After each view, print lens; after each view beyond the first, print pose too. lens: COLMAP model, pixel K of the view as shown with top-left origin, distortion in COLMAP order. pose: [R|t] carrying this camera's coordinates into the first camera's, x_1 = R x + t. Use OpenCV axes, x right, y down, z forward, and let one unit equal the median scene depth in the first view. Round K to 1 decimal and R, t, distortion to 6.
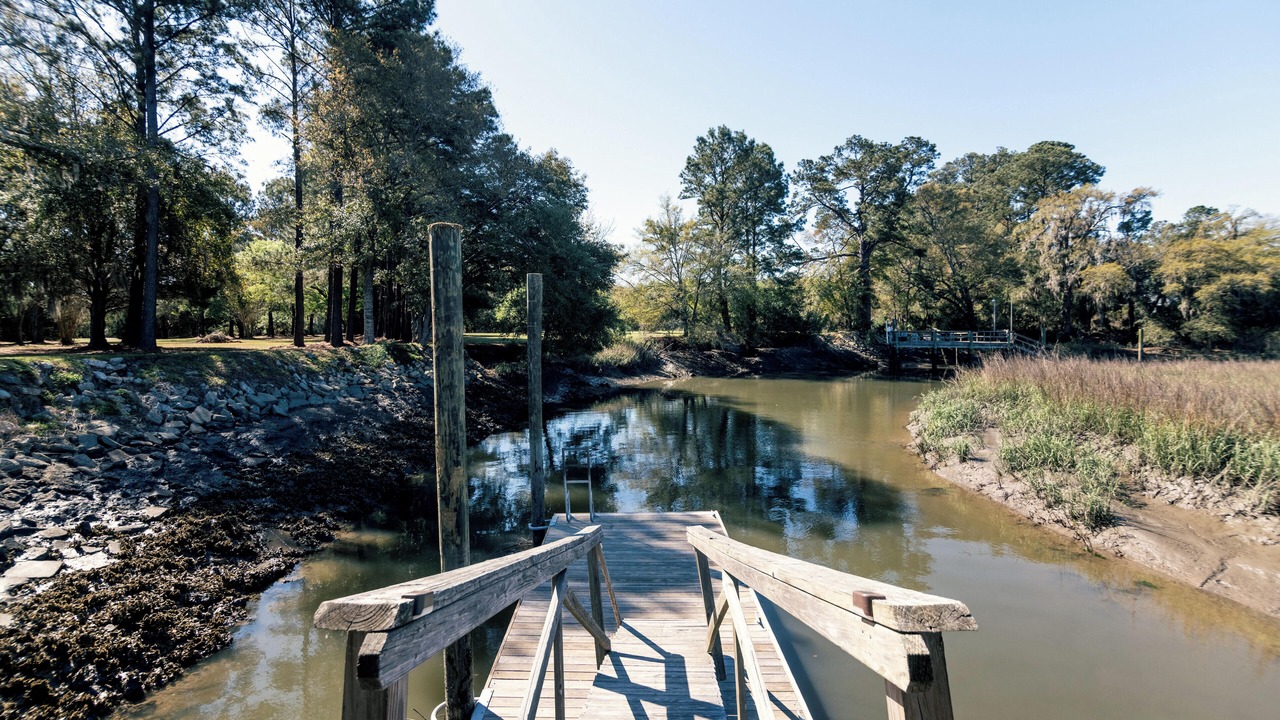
lens RADIAL K [[603.3, 0, 633.5], [0, 603.3, 346.6], [0, 0, 1]] dist [-0.001283, -0.000122]
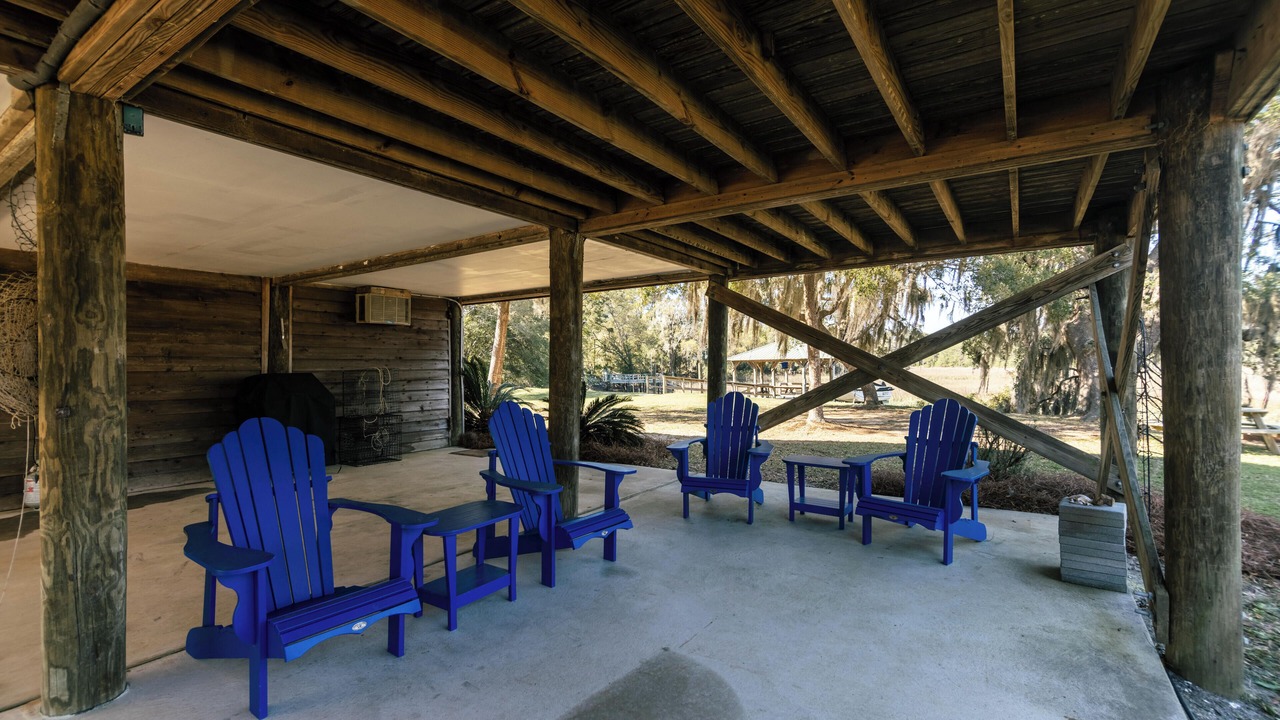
lens RADIAL K [[574.3, 0, 642.7], [0, 574.3, 362.4], [0, 0, 1]] dist [-0.000284, -0.002117]
pose [[0.785439, 0.005466, 0.618915, -2.411210], [0.018112, 0.999330, -0.031811, -0.019641], [-0.618674, 0.036196, 0.784814, -1.846425]]
